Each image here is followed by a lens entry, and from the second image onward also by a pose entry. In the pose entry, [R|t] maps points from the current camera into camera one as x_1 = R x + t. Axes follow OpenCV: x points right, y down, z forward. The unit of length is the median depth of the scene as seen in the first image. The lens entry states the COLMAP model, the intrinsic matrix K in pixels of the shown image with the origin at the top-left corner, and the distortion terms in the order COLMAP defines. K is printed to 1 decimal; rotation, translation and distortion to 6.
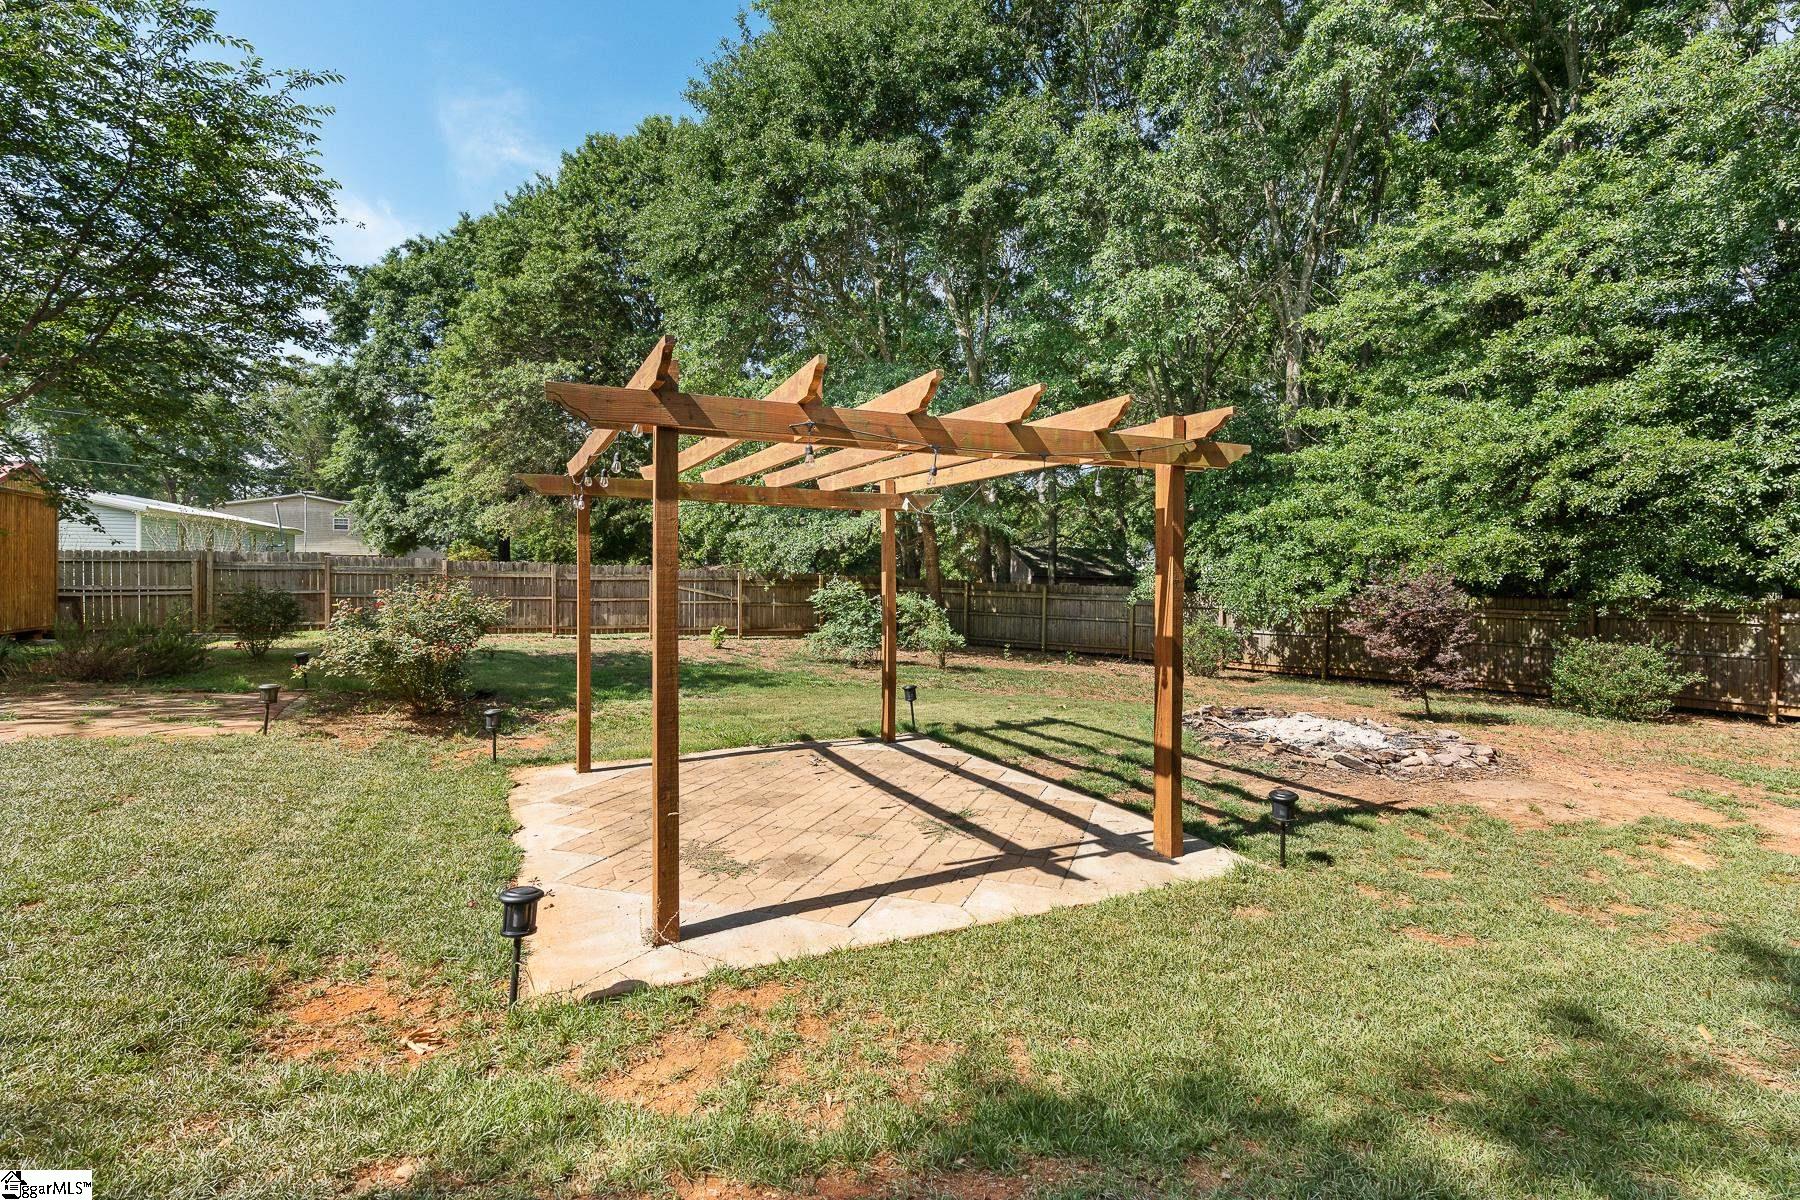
lens RADIAL K [[816.3, 0, 910.7], [0, 816.3, 592.3], [0, 0, 1]] dist [-0.005015, -0.000308]
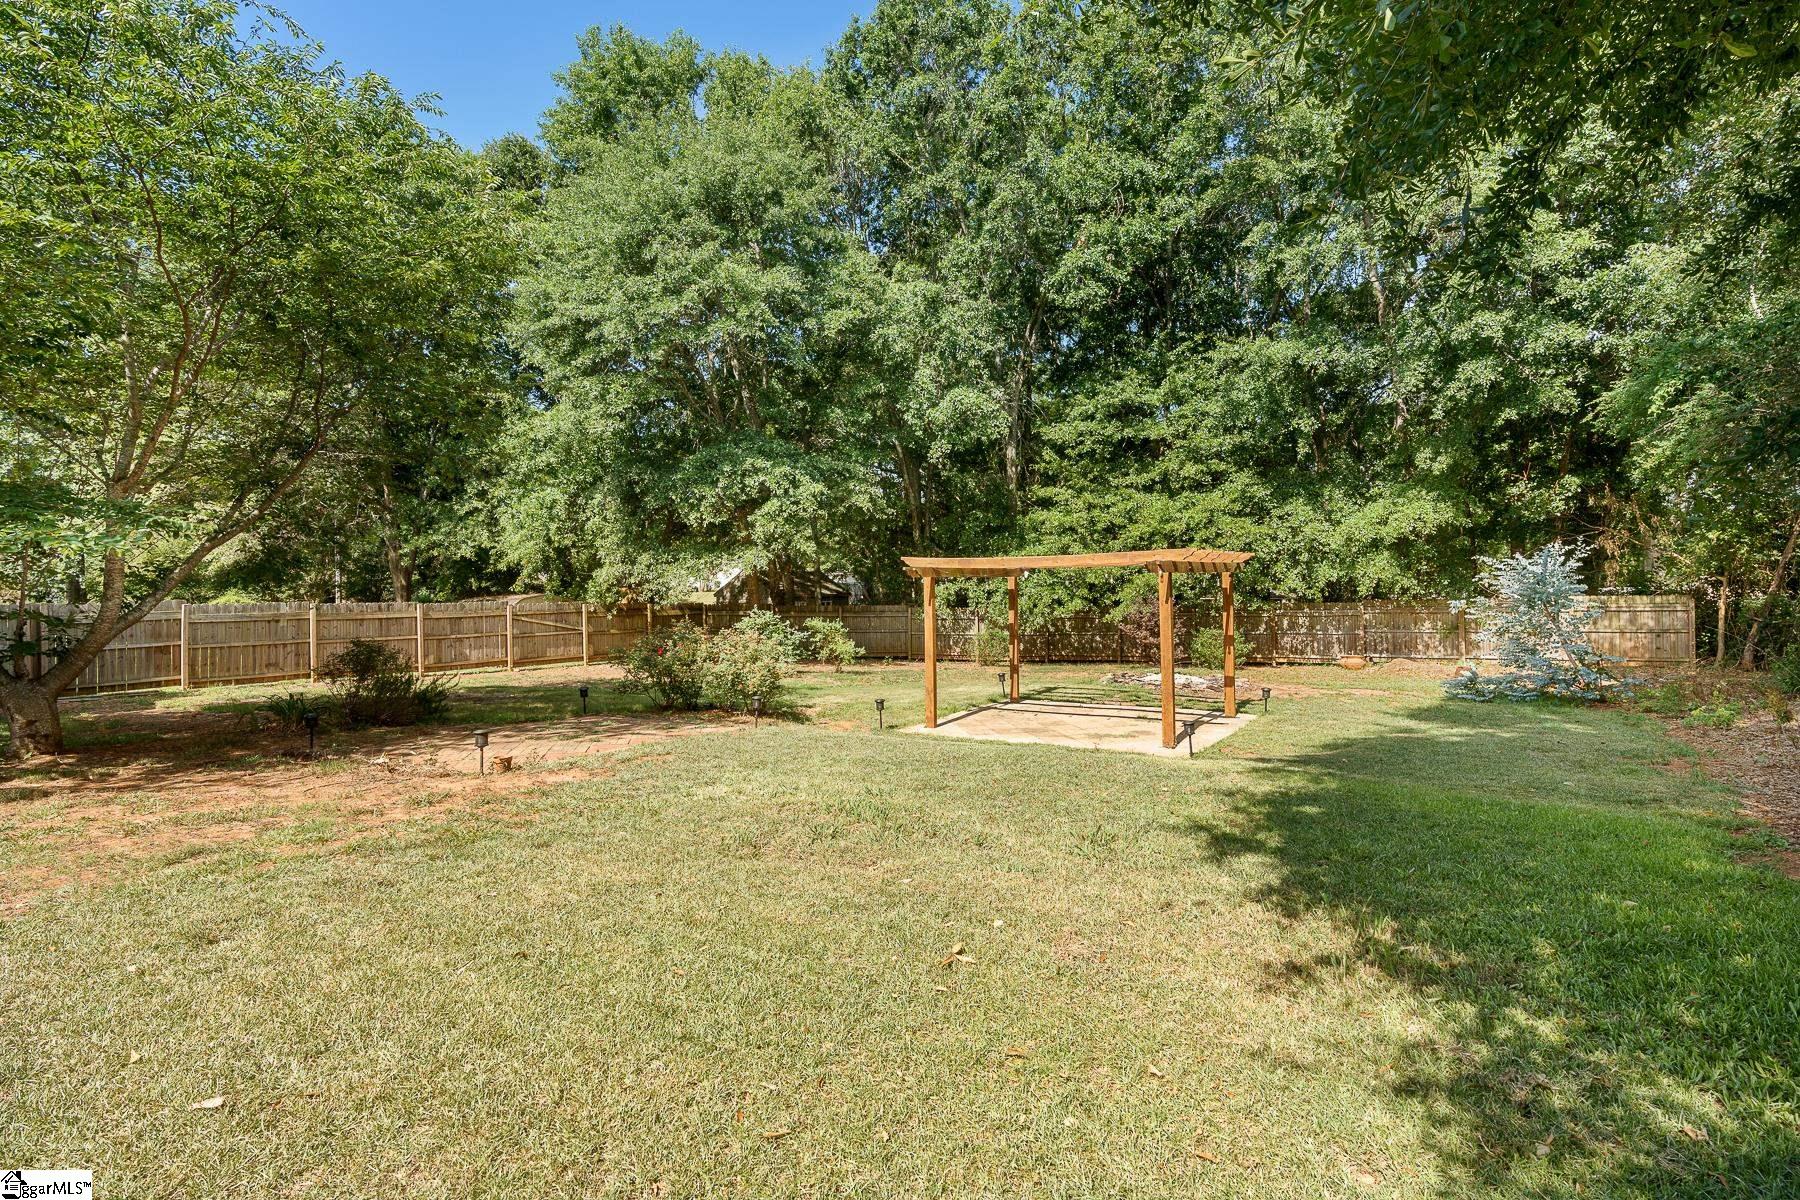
lens RADIAL K [[798.2, 0, 900.0], [0, 798.2, 600.0], [0, 0, 1]] dist [0.000274, -0.000028]
pose [[0.877868, -0.031607, 0.477858, -0.505008], [0.033675, 0.999424, 0.004240, -0.029537], [-0.477717, 0.012369, 0.878427, -0.206065]]
